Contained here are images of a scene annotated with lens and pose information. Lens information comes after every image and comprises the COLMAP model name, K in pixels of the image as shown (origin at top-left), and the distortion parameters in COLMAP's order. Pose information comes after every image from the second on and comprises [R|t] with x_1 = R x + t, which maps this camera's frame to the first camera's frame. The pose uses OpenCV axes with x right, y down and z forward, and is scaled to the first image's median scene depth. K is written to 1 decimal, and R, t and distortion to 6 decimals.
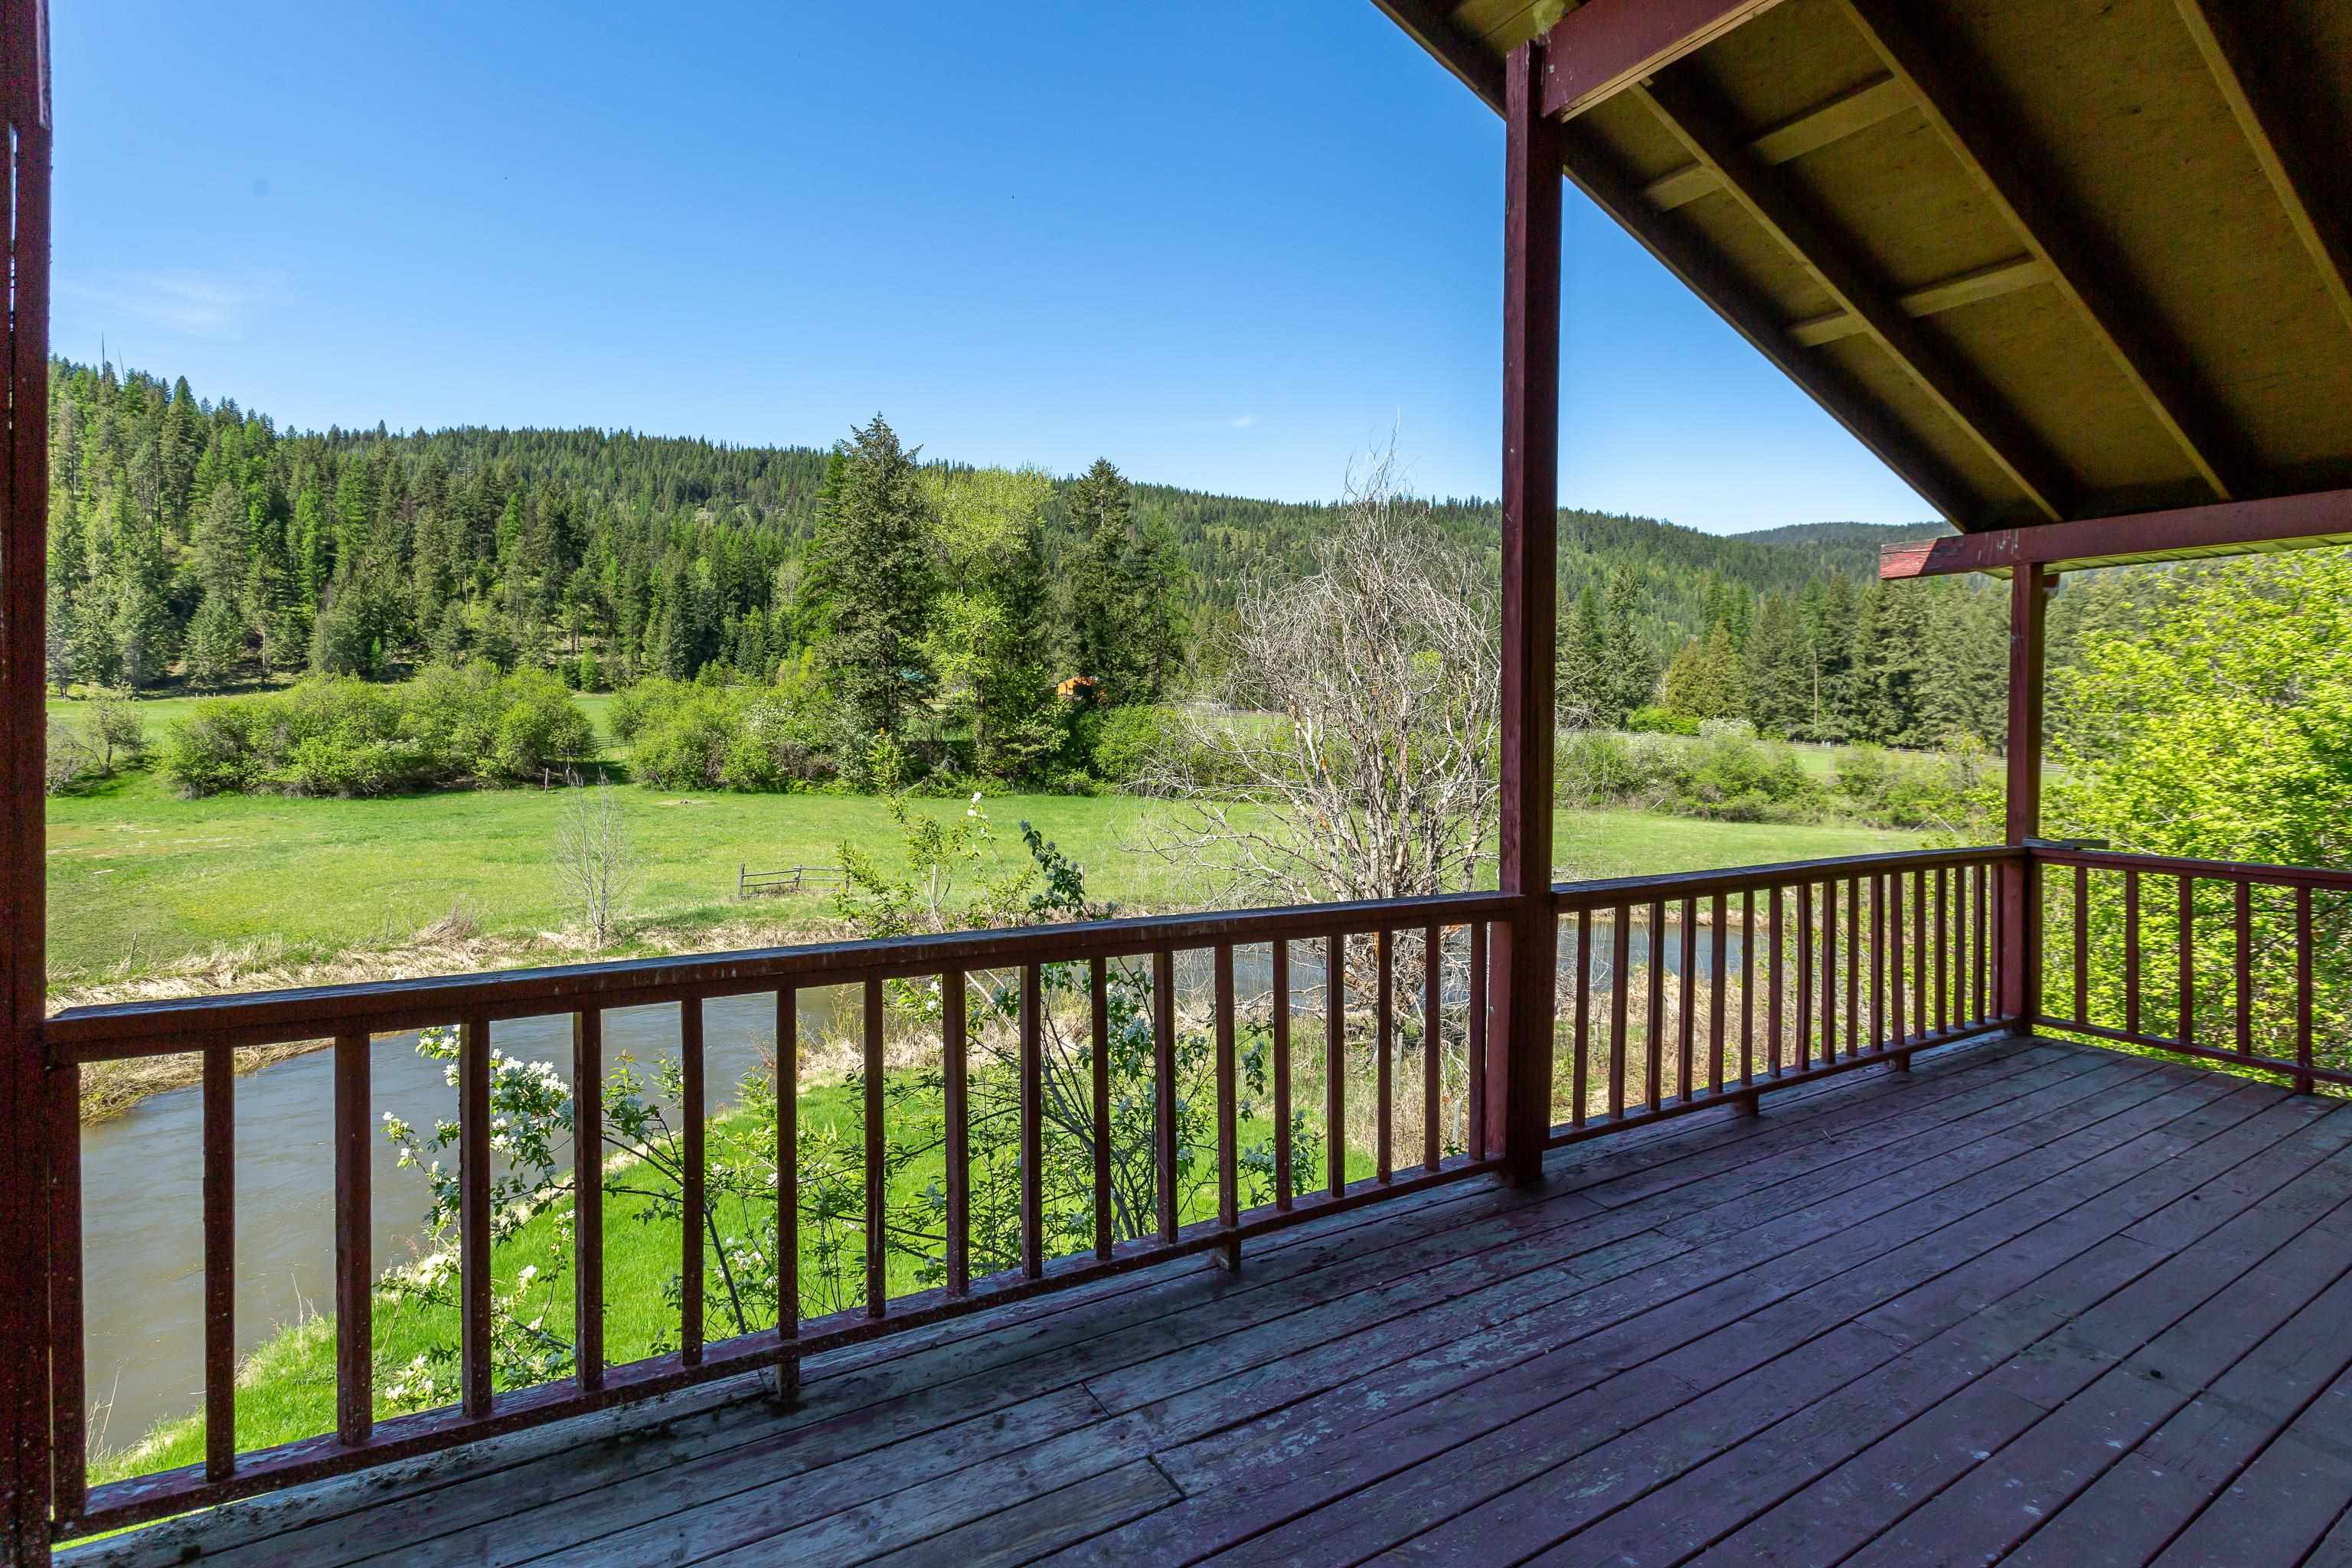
lens RADIAL K [[1080.4, 0, 1179.6], [0, 1080.4, 735.3], [0, 0, 1]] dist [-0.008673, 0.000422]
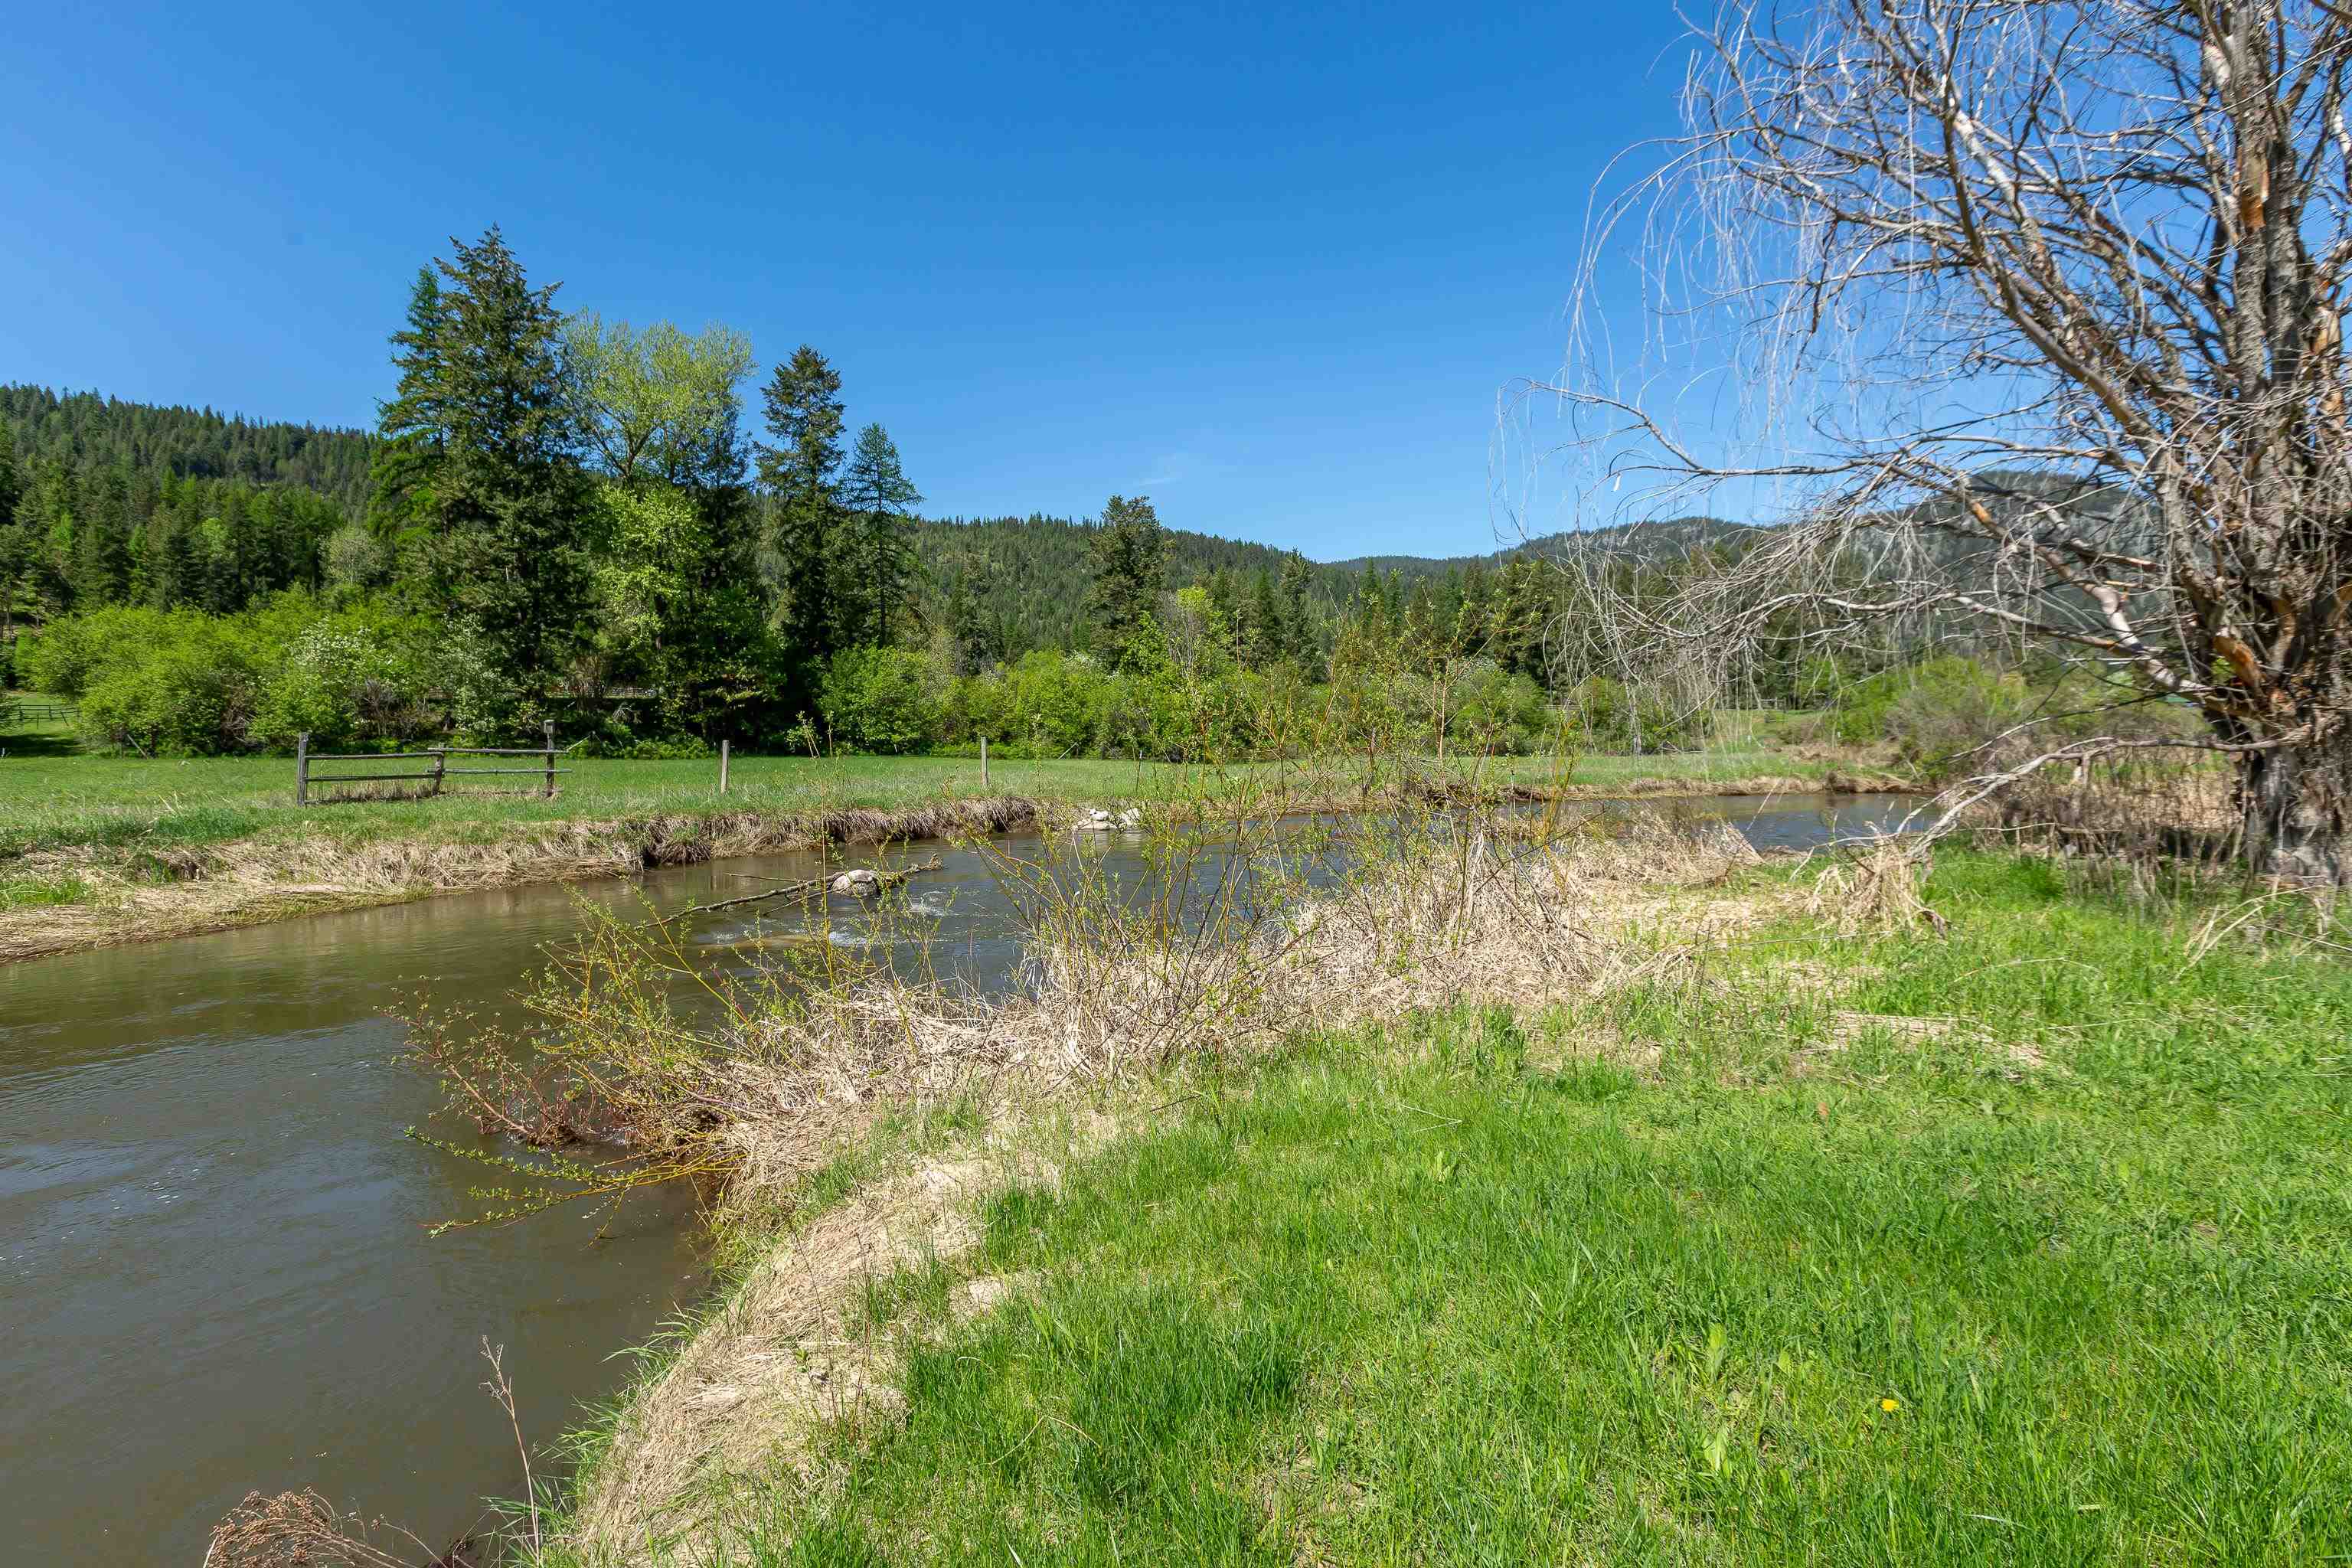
lens RADIAL K [[1080.4, 0, 1189.5], [0, 1080.4, 737.8], [0, 0, 1]] dist [-0.008673, 0.000422]
pose [[0.949644, -0.043016, 0.310365, -0.071294], [0.043389, 0.999042, 0.005706, 0.050935], [-0.310313, 0.008048, 0.950600, 0.168313]]
